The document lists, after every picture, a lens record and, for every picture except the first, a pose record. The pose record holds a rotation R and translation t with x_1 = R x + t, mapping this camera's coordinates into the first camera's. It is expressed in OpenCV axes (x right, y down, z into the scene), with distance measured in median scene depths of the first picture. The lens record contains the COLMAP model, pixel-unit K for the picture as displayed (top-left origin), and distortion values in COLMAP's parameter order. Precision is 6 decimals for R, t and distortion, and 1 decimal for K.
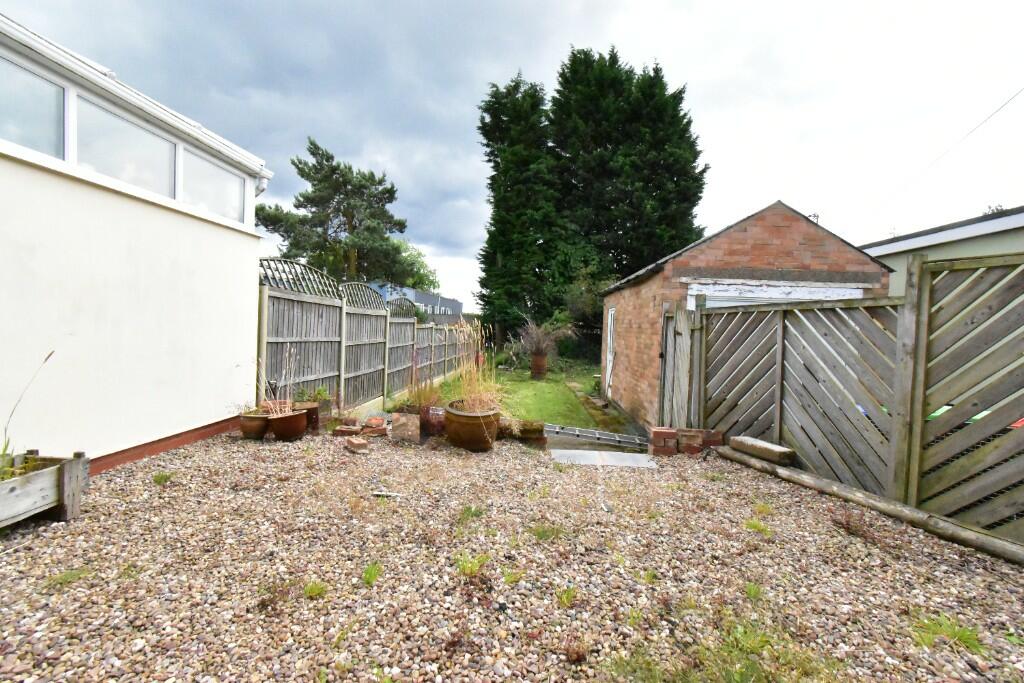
lens RADIAL K [[458.5, 0, 508.7], [0, 458.5, 343.9], [0, 0, 1]] dist [-0.002321, -0.000128]
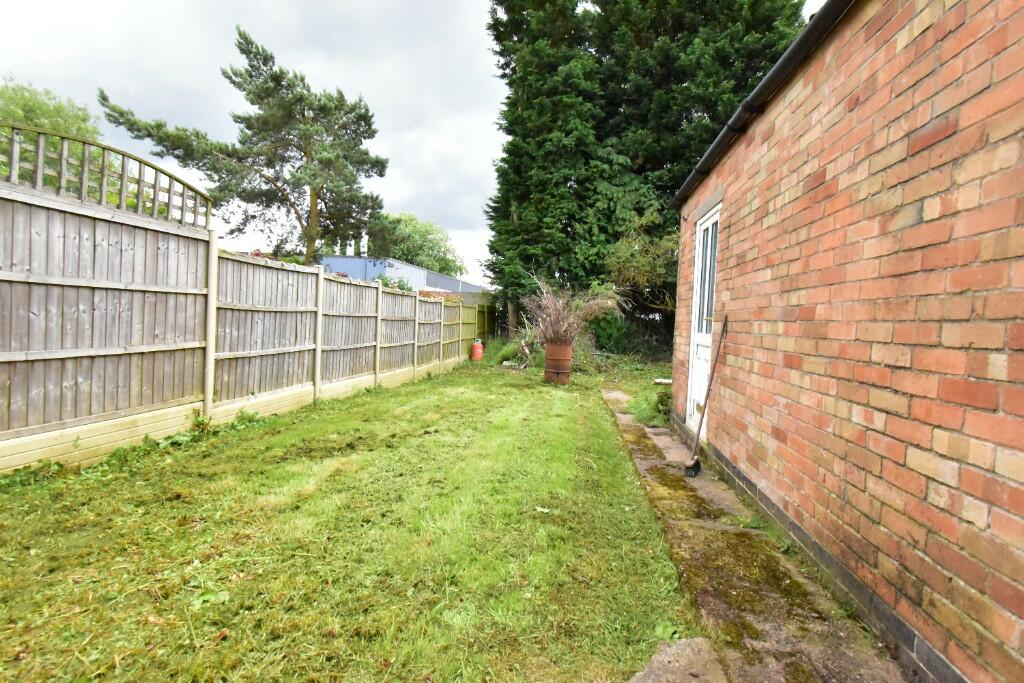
lens RADIAL K [[479.8, 0, 515.3], [0, 479.8, 332.1], [0, 0, 1]] dist [0.034975, 0.000750]
pose [[0.996431, 0.012350, -0.083499, 0.048010], [-0.014336, 0.999627, -0.023231, 0.019062], [0.083181, 0.024345, 0.996237, 0.286510]]
